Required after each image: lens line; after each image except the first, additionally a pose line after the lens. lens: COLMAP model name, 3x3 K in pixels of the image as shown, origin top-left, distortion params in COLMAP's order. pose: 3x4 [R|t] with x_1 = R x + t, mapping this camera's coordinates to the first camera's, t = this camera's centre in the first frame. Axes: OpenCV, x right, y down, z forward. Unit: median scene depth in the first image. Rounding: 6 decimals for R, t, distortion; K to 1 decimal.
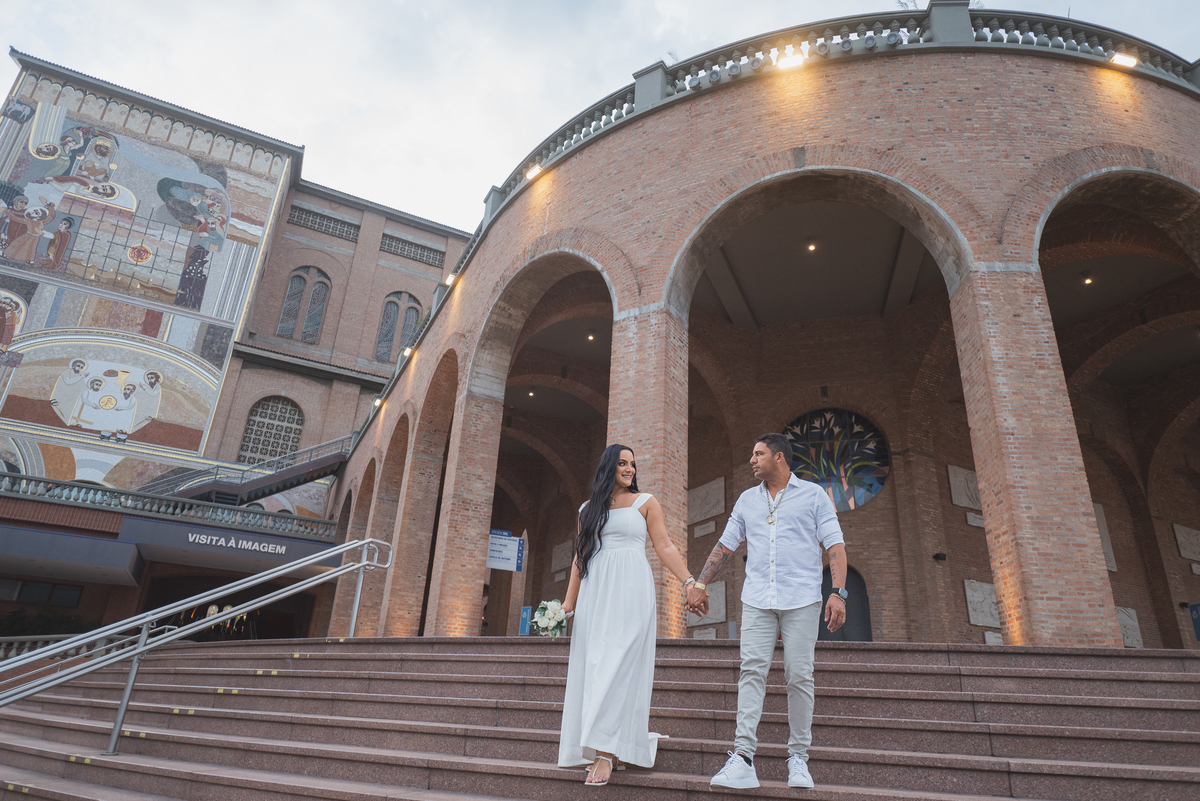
lens RADIAL K [[750.9, 0, 596.3], [0, 750.9, 400.1], [0, 0, 1]] dist [-0.005256, -0.000753]
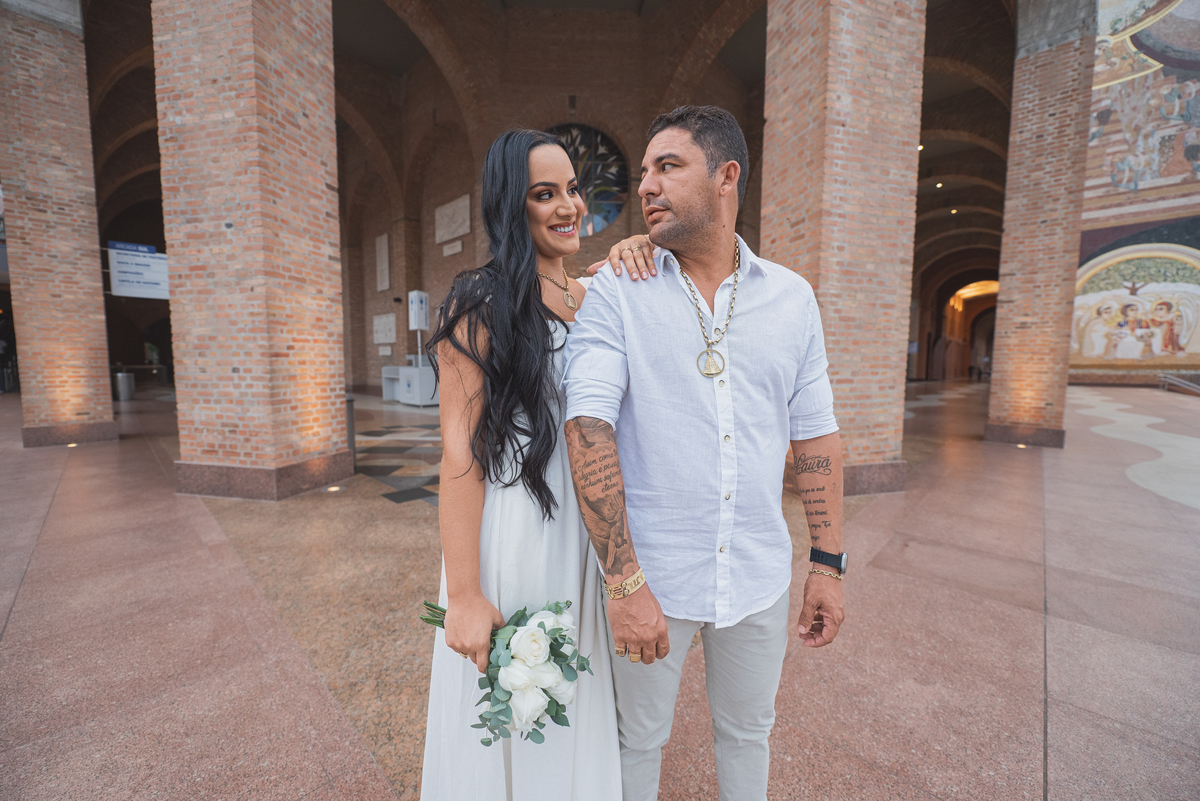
lens RADIAL K [[467.4, 0, 600.0], [0, 467.4, 400.5], [0, 0, 1]] dist [-0.007701, -0.000632]
pose [[0.939967, -0.071168, 0.333763, 0.185833], [-0.095897, 0.883524, 0.458463, 0.076563], [-0.327516, -0.462947, 0.823659, 0.543680]]
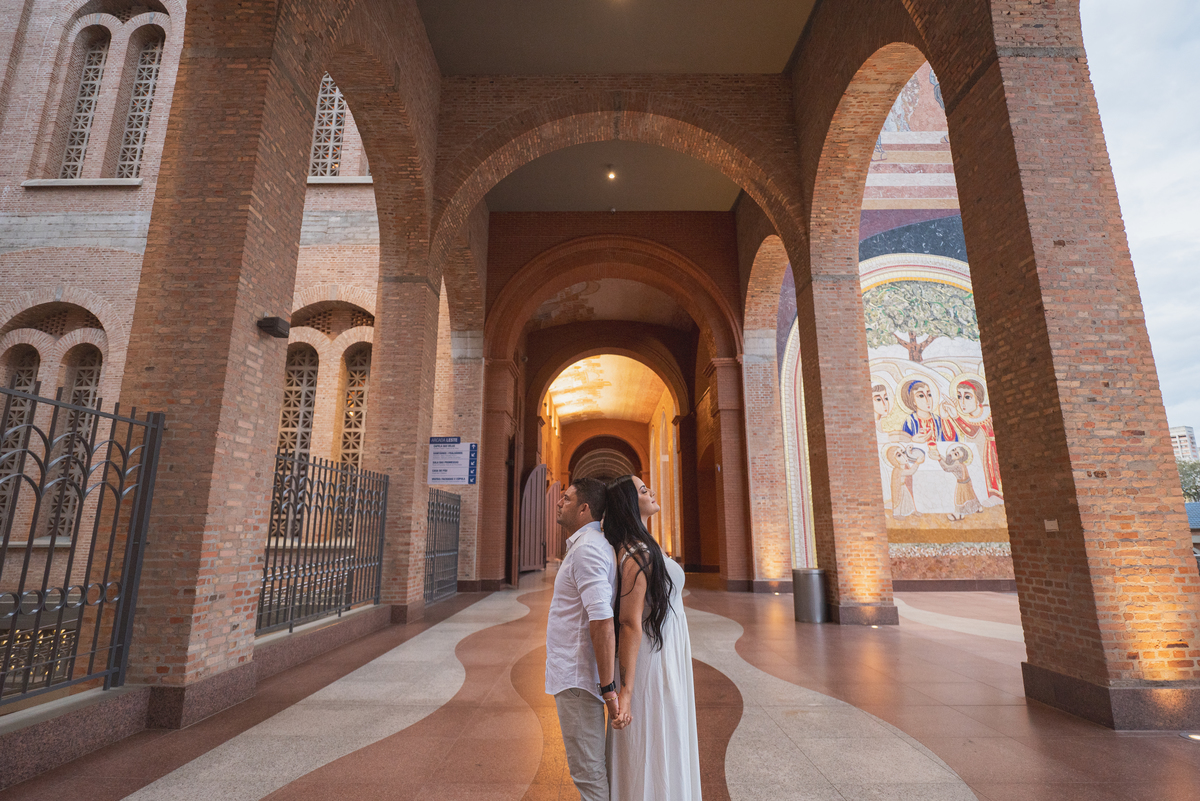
lens RADIAL K [[581.2, 0, 598.4], [0, 581.2, 407.7], [0, 0, 1]] dist [-0.009292, 0.000344]
pose [[0.448267, 0.142173, 0.882521, 2.065096], [-0.328759, 0.944297, 0.014865, 0.682699], [-0.831248, -0.296801, 0.470038, 1.721862]]
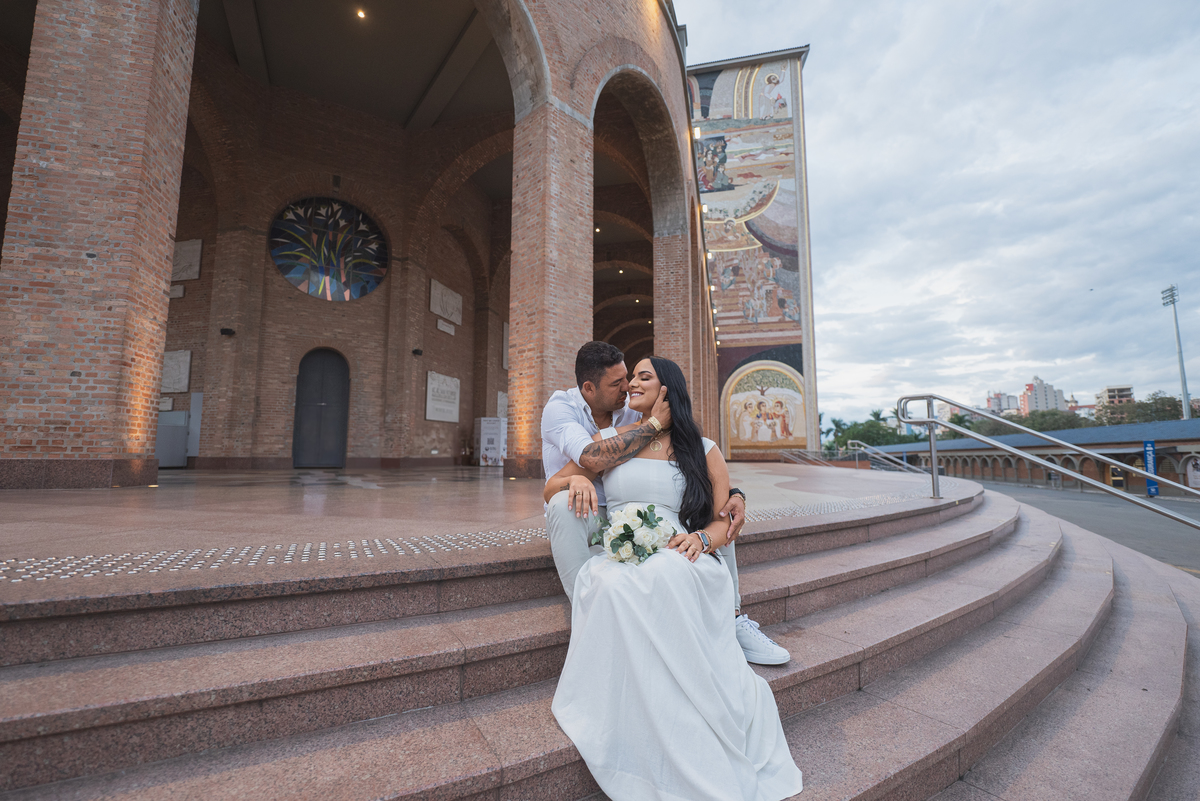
lens RADIAL K [[530.9, 0, 609.0], [0, 530.9, 402.6], [0, 0, 1]] dist [-0.007812, -0.000802]
pose [[0.639339, 0.030746, 0.768310, 0.000278], [-0.272943, 0.943206, 0.189381, 0.055850], [-0.718851, -0.330784, 0.611420, 0.325057]]
